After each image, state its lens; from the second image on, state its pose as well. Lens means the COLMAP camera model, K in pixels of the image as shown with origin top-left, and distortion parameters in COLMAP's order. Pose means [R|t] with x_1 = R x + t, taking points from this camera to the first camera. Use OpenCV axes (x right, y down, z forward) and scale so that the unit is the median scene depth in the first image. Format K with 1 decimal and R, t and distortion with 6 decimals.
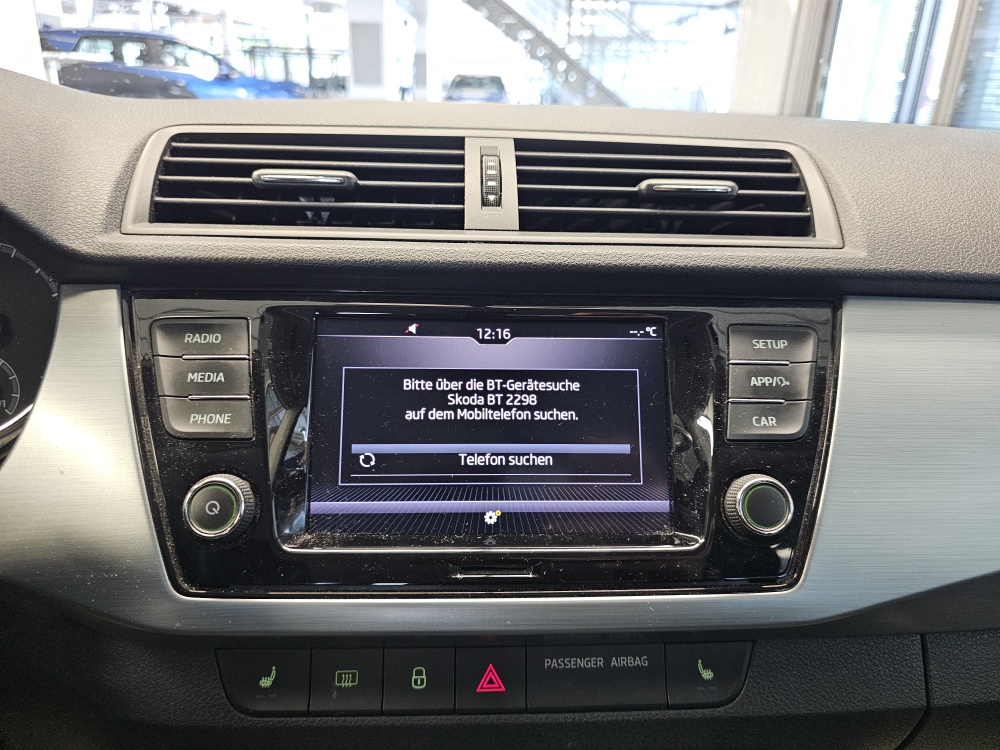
lens RADIAL K [[676.7, 0, 508.3], [0, 676.7, 371.1], [0, 0, 1]] dist [0.021012, -0.039054]
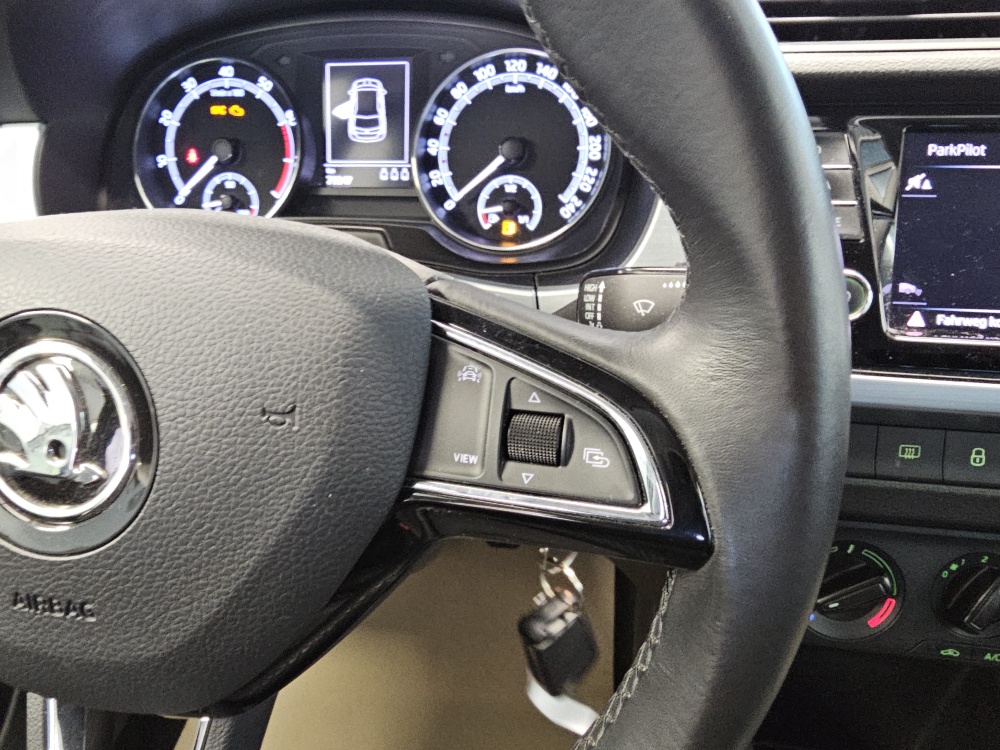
lens RADIAL K [[676.2, 0, 455.3], [0, 676.2, 379.0], [0, 0, 1]] dist [0.000839, -0.001460]
pose [[0.972871, 0.062978, -0.222609, -0.726104], [-0.017577, 0.979575, 0.200309, 0.106436], [0.230678, -0.190962, 0.954108, -0.262199]]
